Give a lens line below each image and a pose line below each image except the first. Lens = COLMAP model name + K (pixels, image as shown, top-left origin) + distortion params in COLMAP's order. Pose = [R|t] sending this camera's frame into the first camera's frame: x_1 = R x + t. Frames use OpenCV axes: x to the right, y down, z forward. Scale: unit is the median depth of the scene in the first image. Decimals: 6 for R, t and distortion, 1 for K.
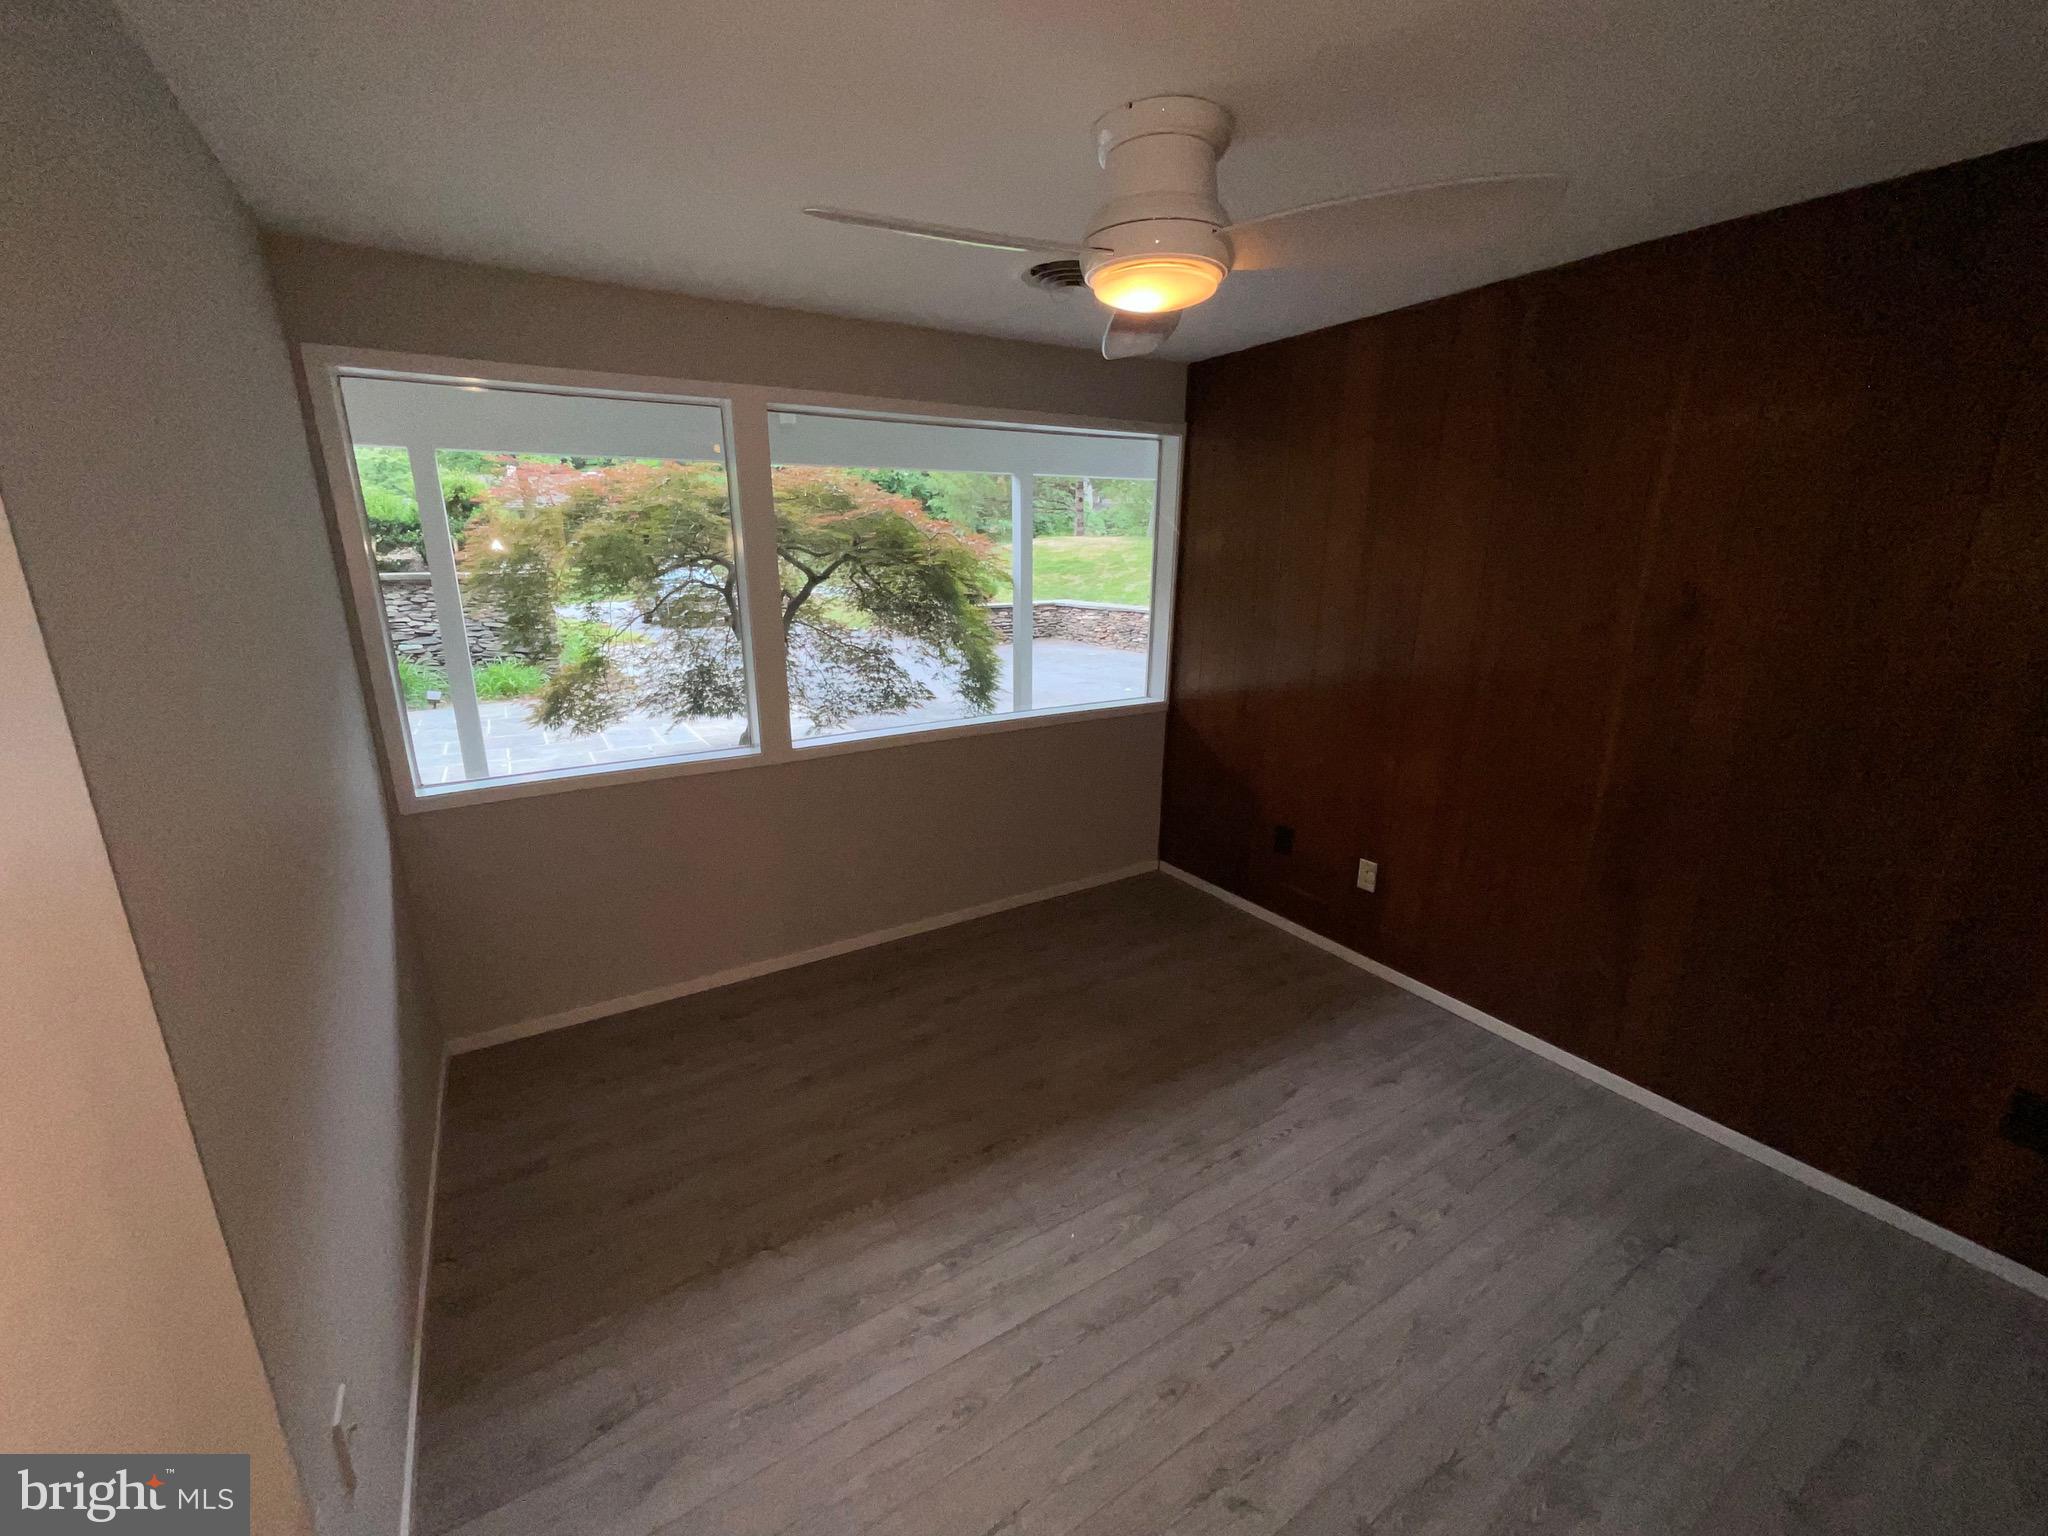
lens RADIAL K [[834.7, 0, 1023.7], [0, 834.7, 766.6], [0, 0, 1]] dist [0.002533, 0.001982]
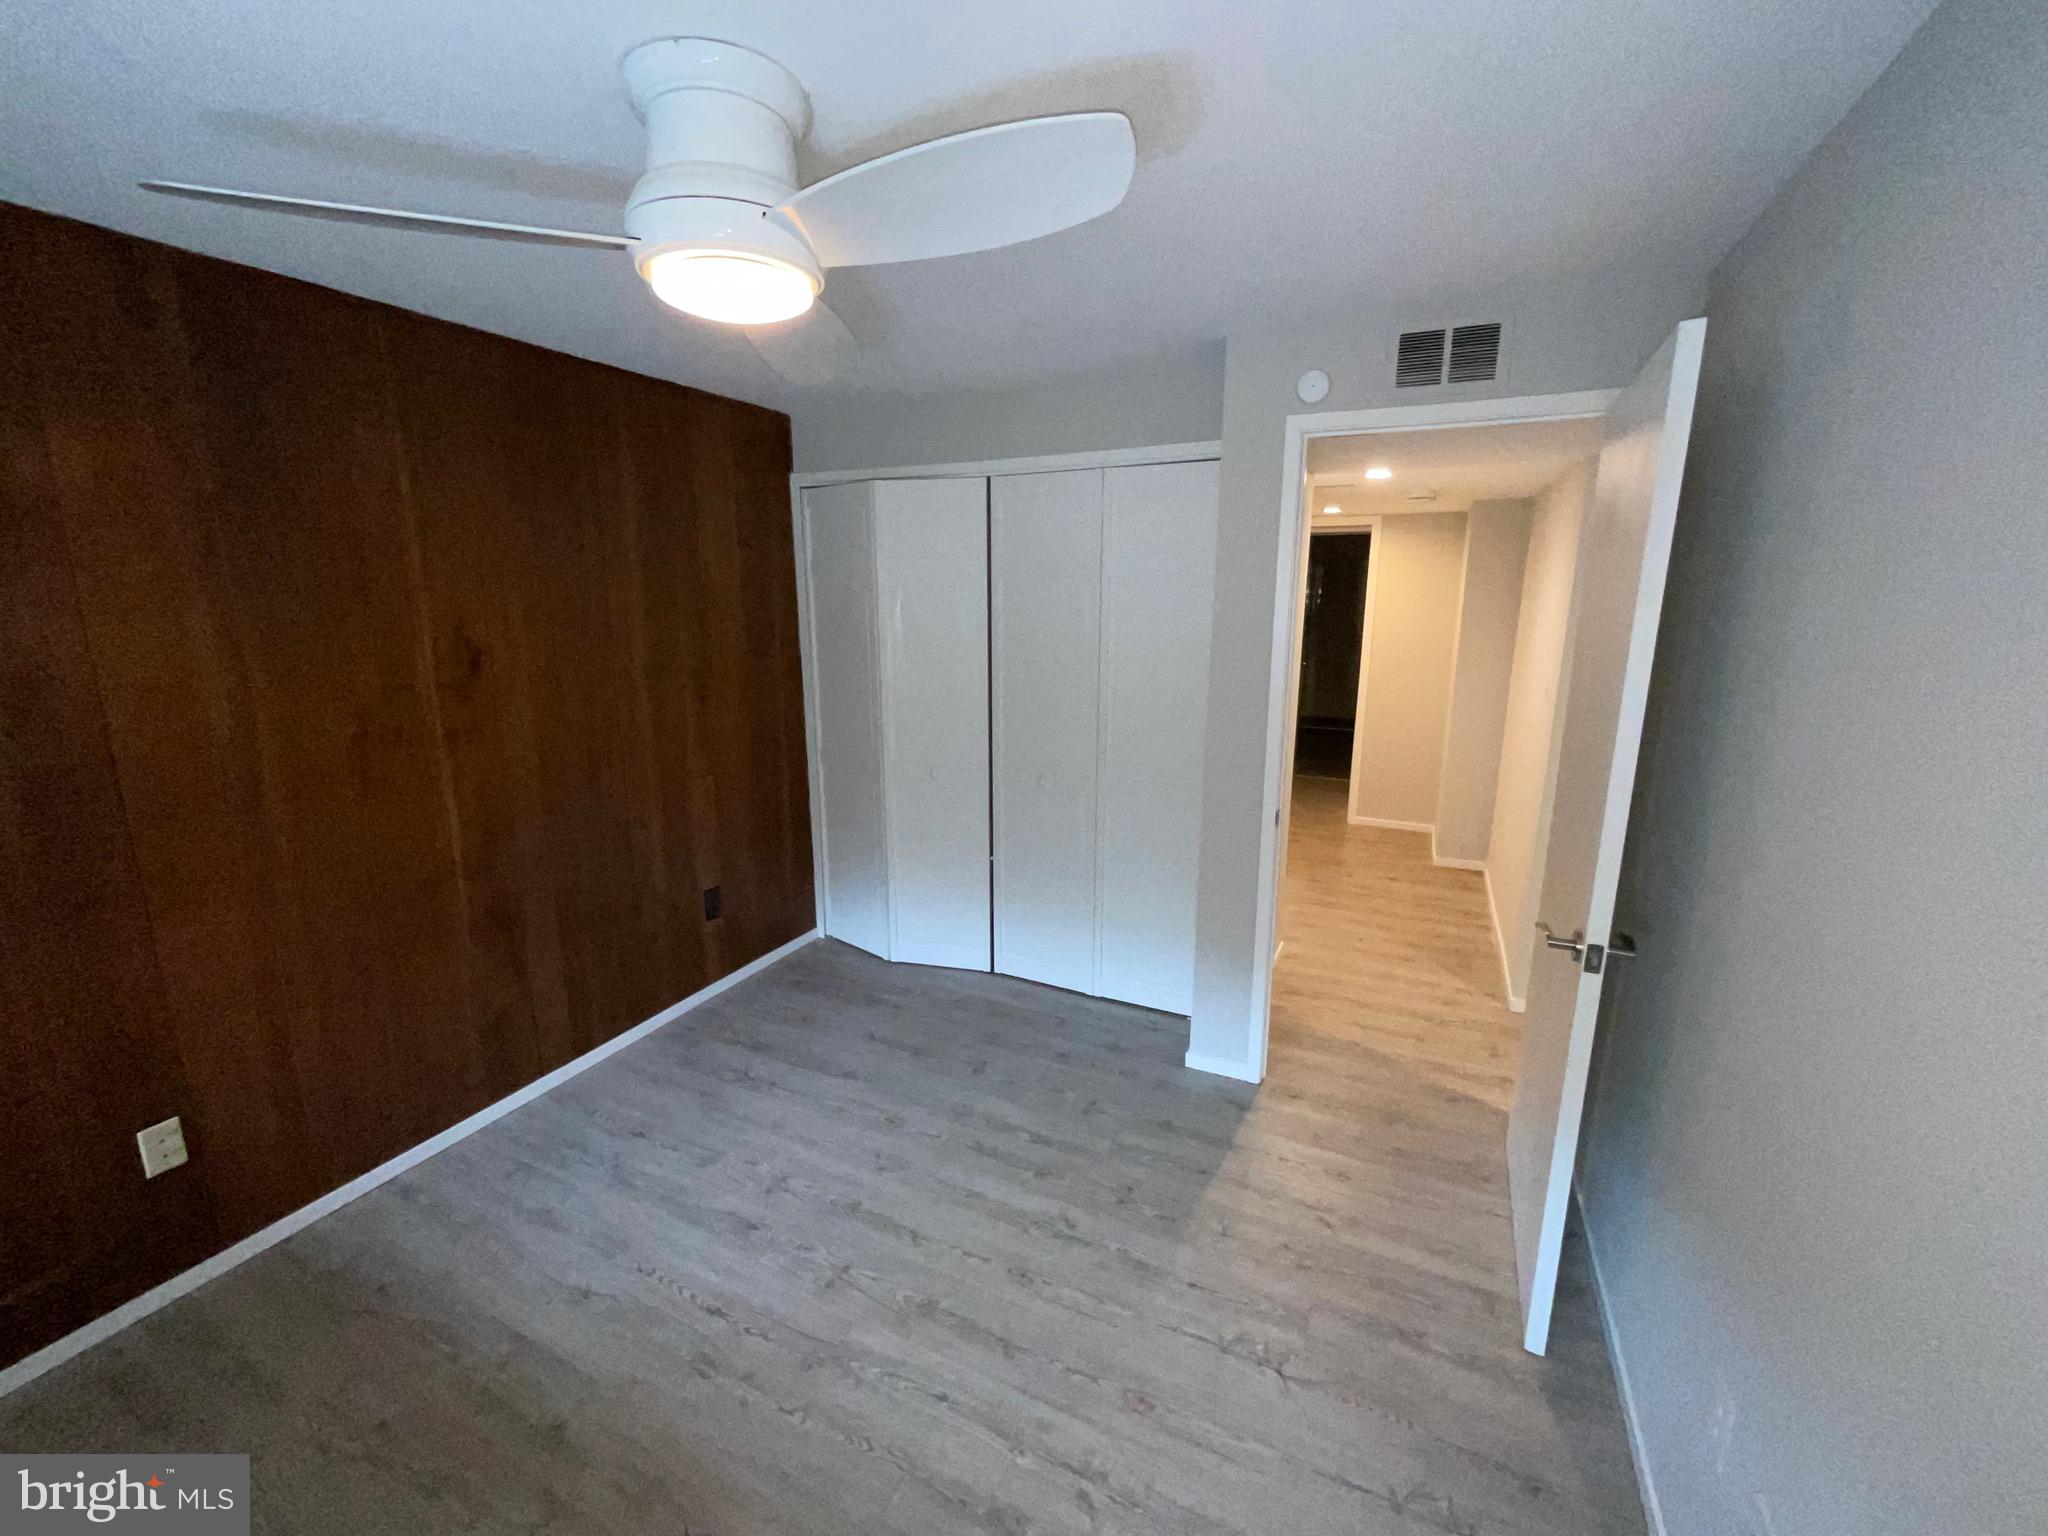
lens RADIAL K [[834.7, 0, 1021.0], [0, 834.7, 767.7], [0, 0, 1]] dist [0.002533, 0.001982]
pose [[-0.528762, -0.179147, 0.829649, -0.584141], [0.222321, 0.914112, 0.339077, -0.296314], [-0.819137, 0.363739, -0.443519, 1.046875]]
